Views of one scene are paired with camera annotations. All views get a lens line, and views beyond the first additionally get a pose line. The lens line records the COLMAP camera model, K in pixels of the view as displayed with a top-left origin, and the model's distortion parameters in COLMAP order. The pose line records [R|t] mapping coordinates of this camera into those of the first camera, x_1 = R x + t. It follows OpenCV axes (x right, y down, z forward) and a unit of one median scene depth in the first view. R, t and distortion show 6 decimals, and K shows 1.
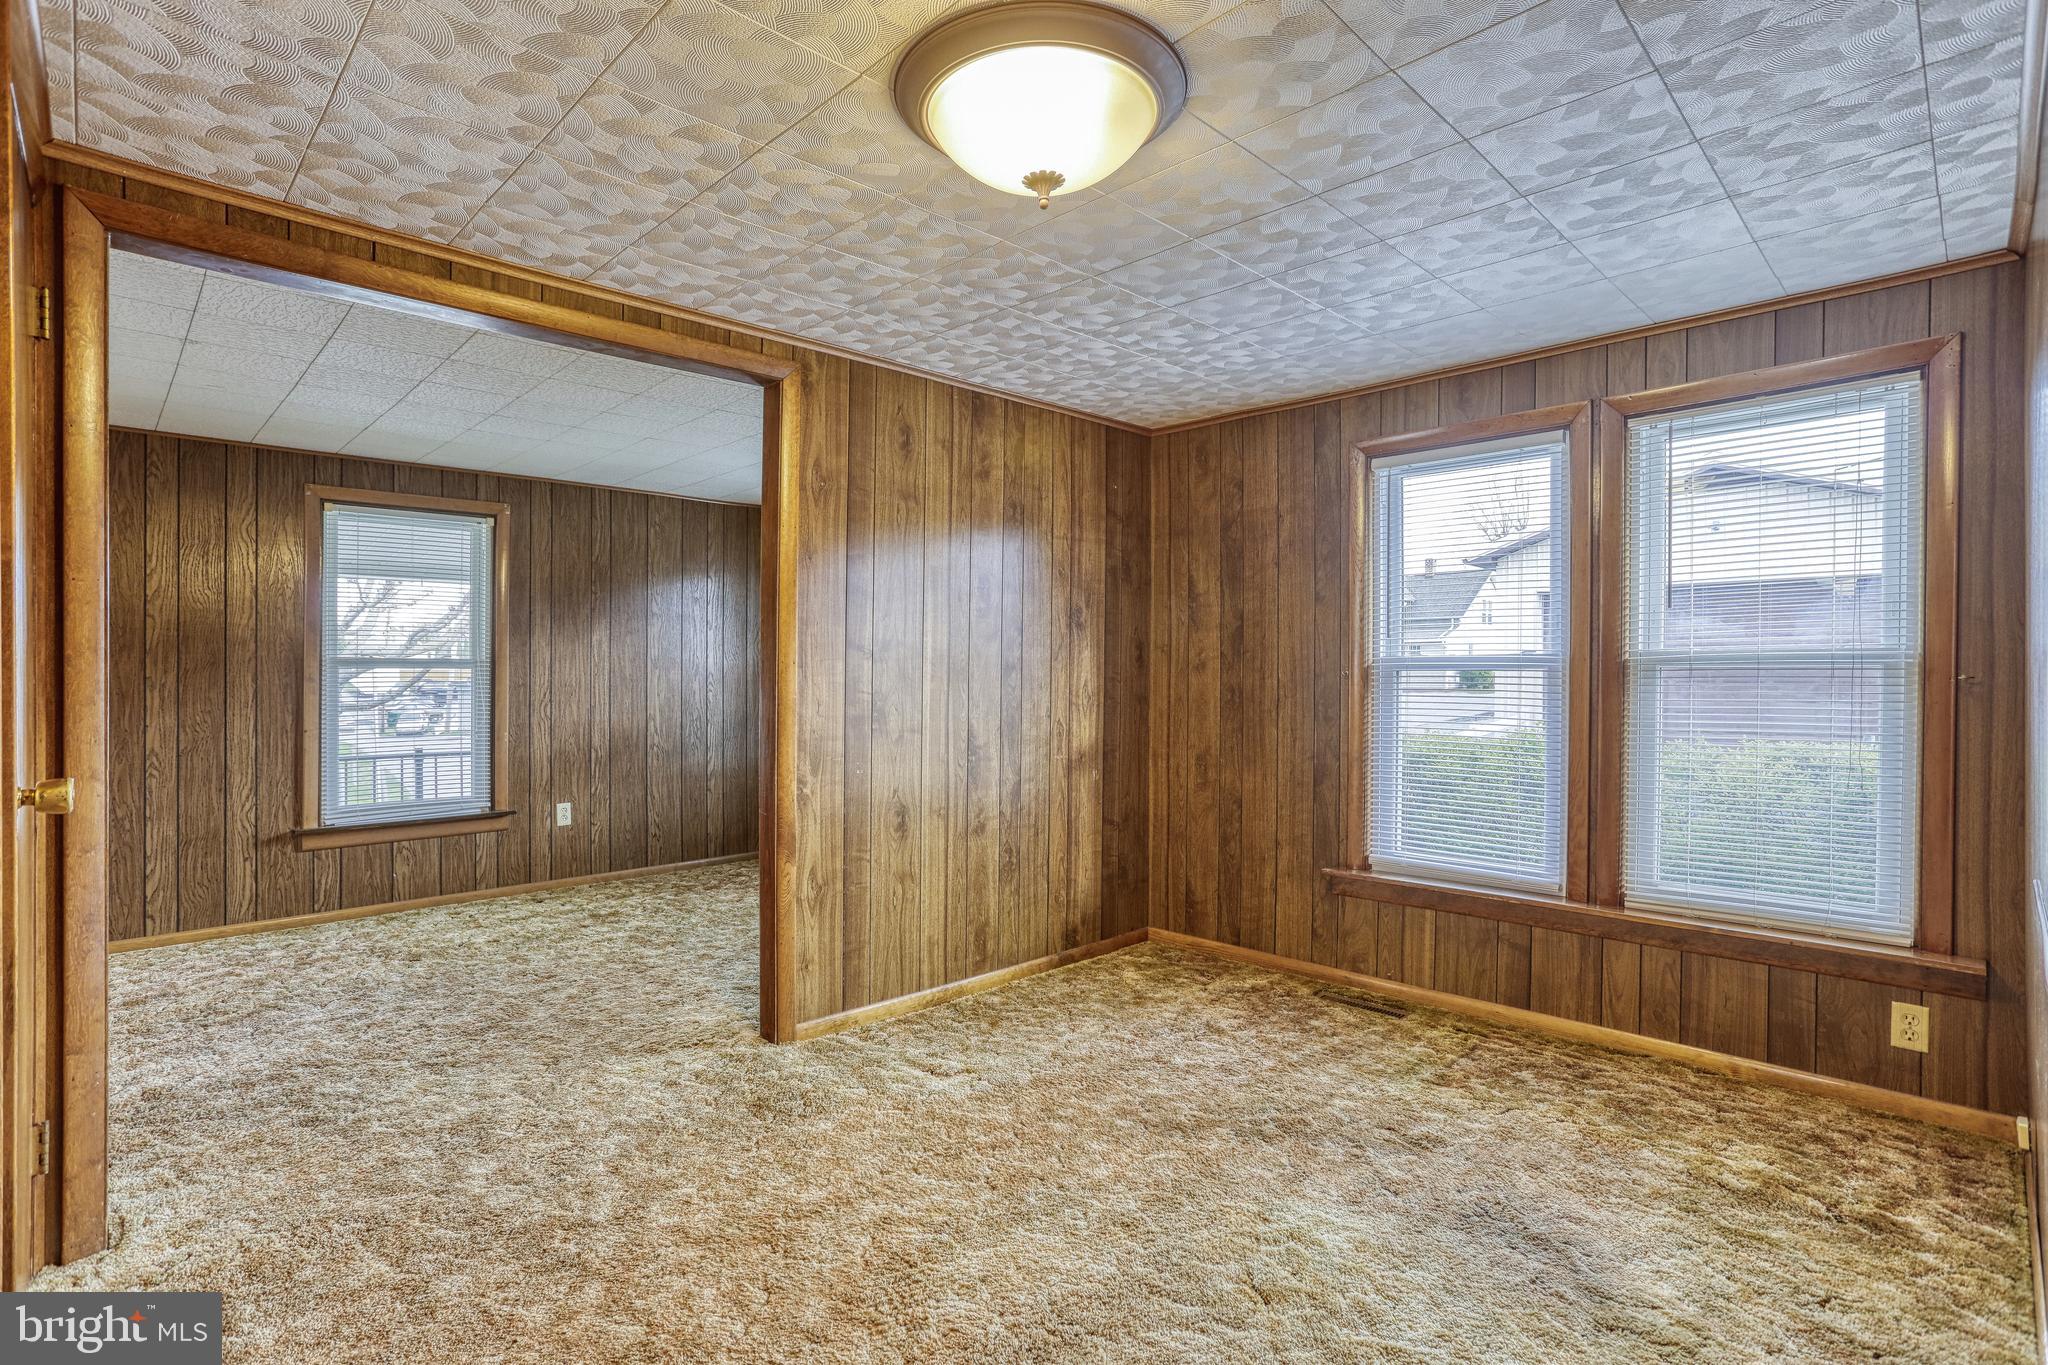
lens RADIAL K [[976.1, 0, 1029.1], [0, 976.1, 679.0], [0, 0, 1]] dist [-0.058305, 0.029538]
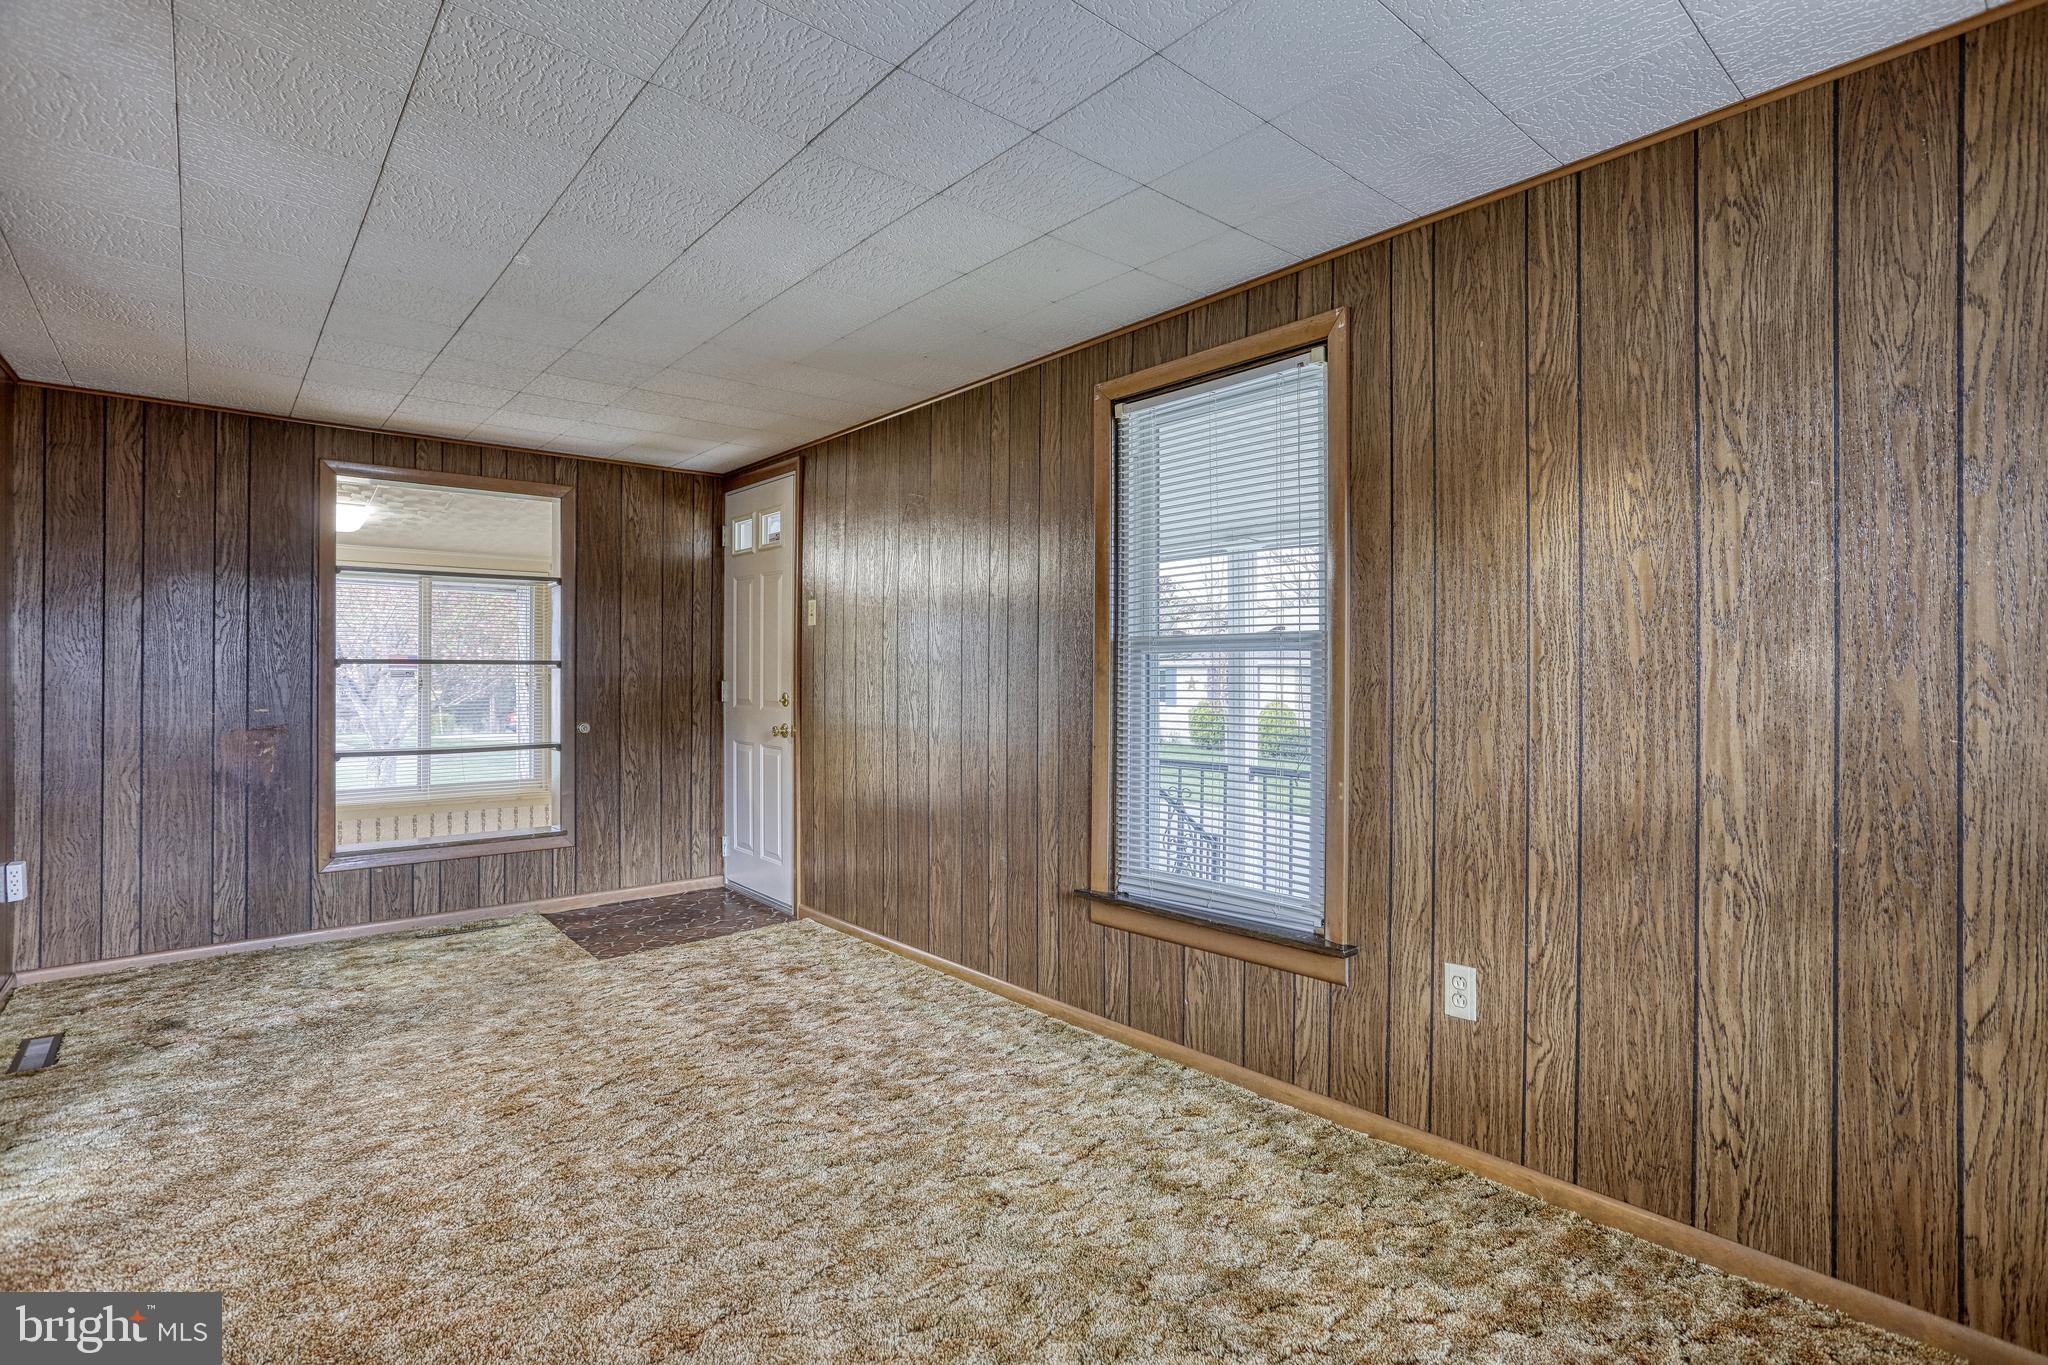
lens RADIAL K [[984.2, 0, 1023.3], [0, 984.2, 663.2], [0, 0, 1]] dist [-0.050204, 0.026273]
pose [[-0.062138, -0.008227, -0.998034, -0.056810], [-0.002181, 0.999965, -0.008107, 0.000778], [0.998065, 0.001673, -0.062153, 1.035490]]
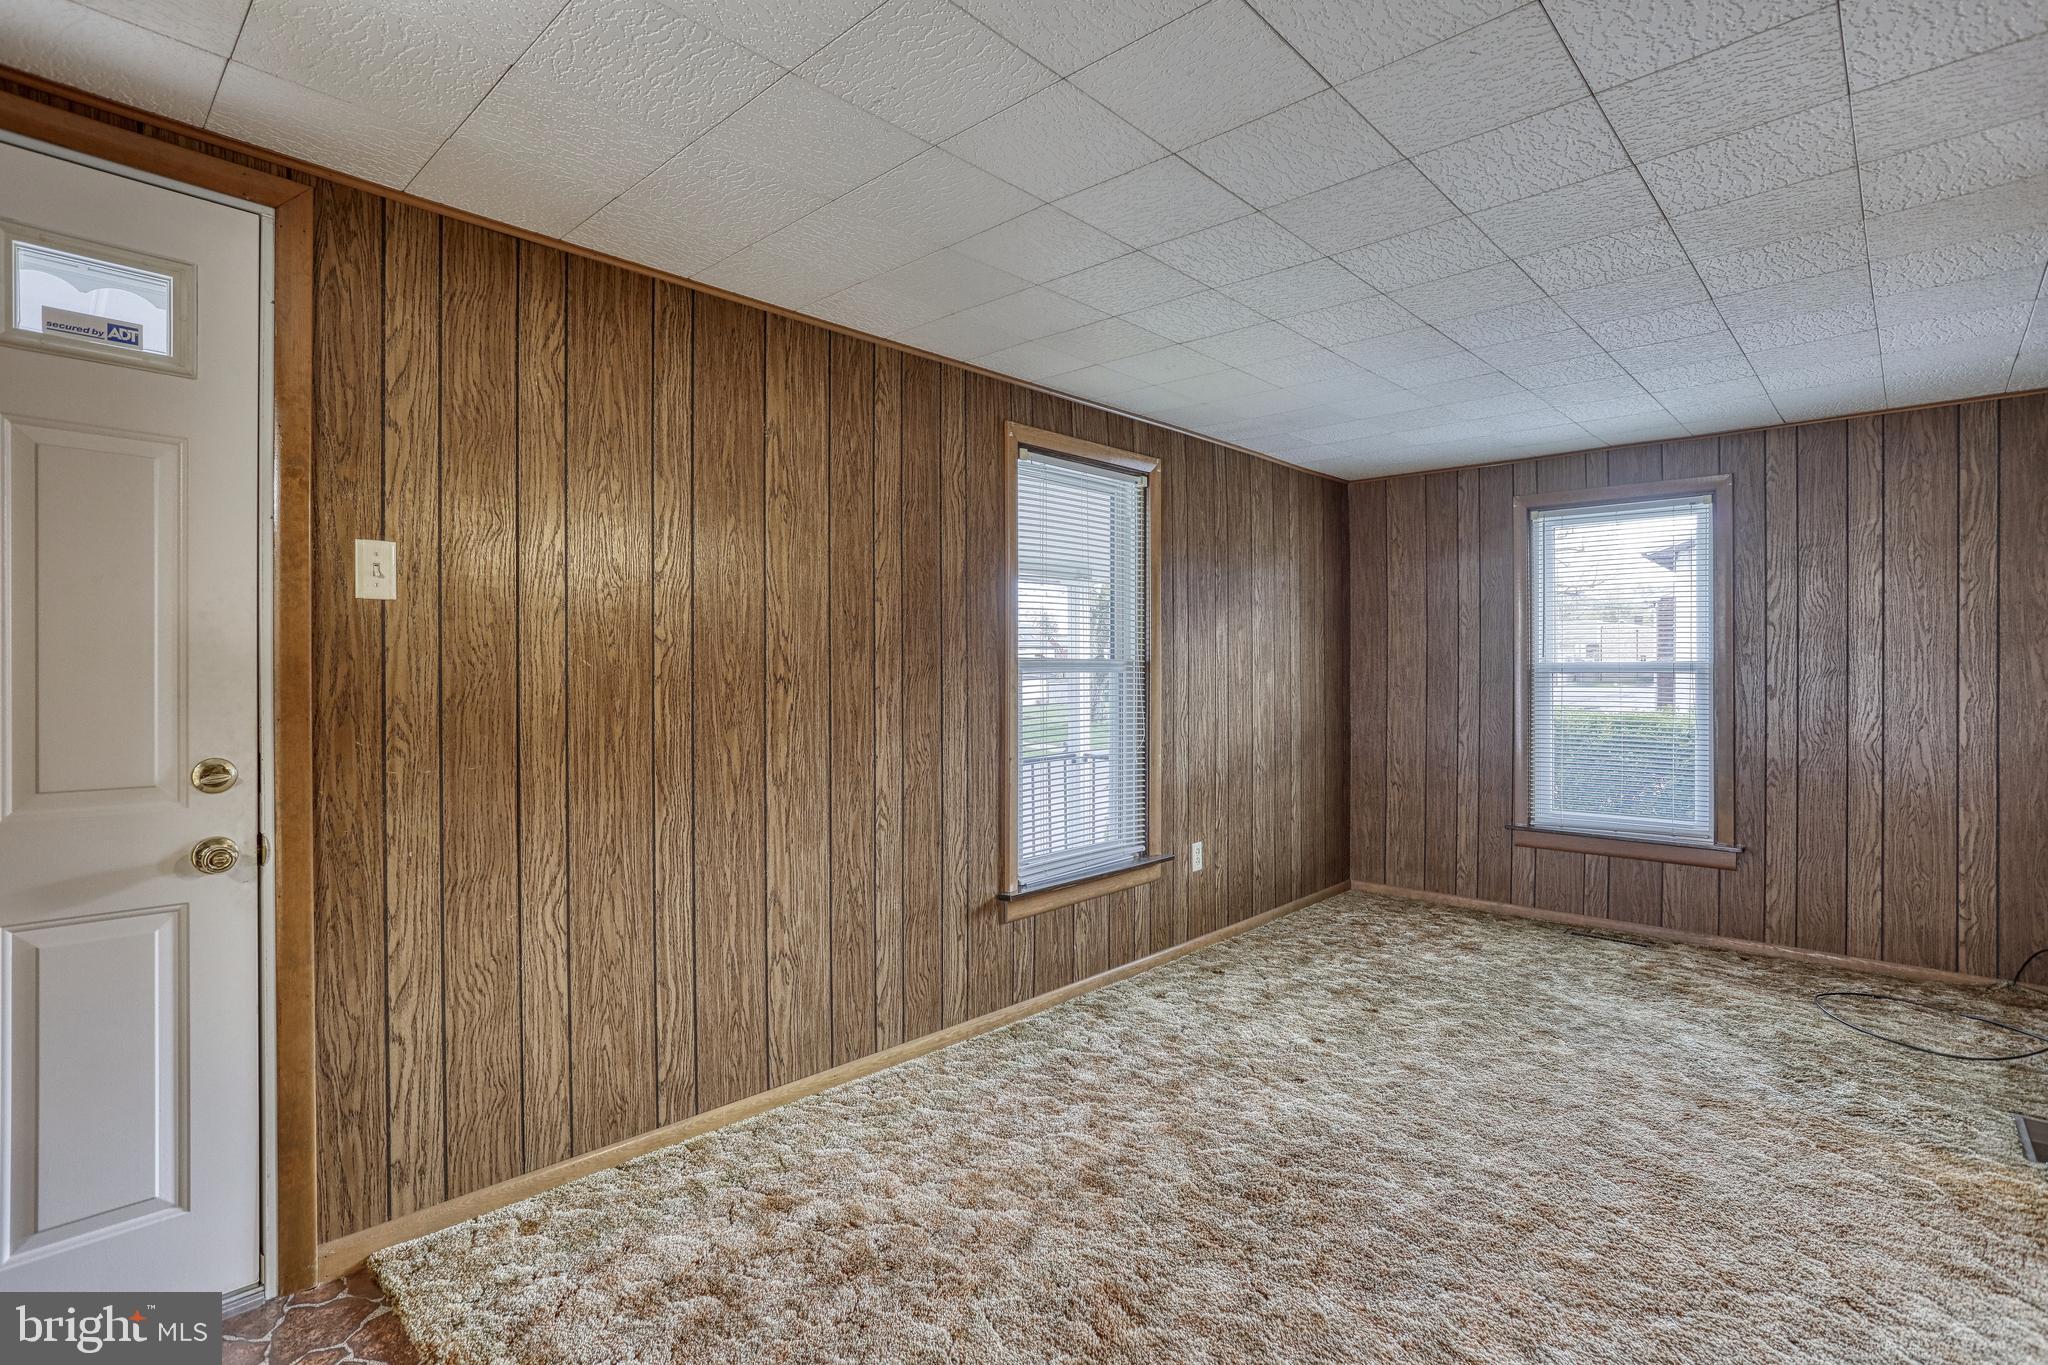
lens RADIAL K [[976.1, 0, 1029.1], [0, 976.1, 679.0], [0, 0, 1]] dist [-0.058305, 0.029538]
pose [[0.999232, -0.000621, 0.039181, -0.807406], [0.000464, 0.999992, 0.003997, -0.010315], [-0.039183, -0.003976, 0.999224, 0.260775]]
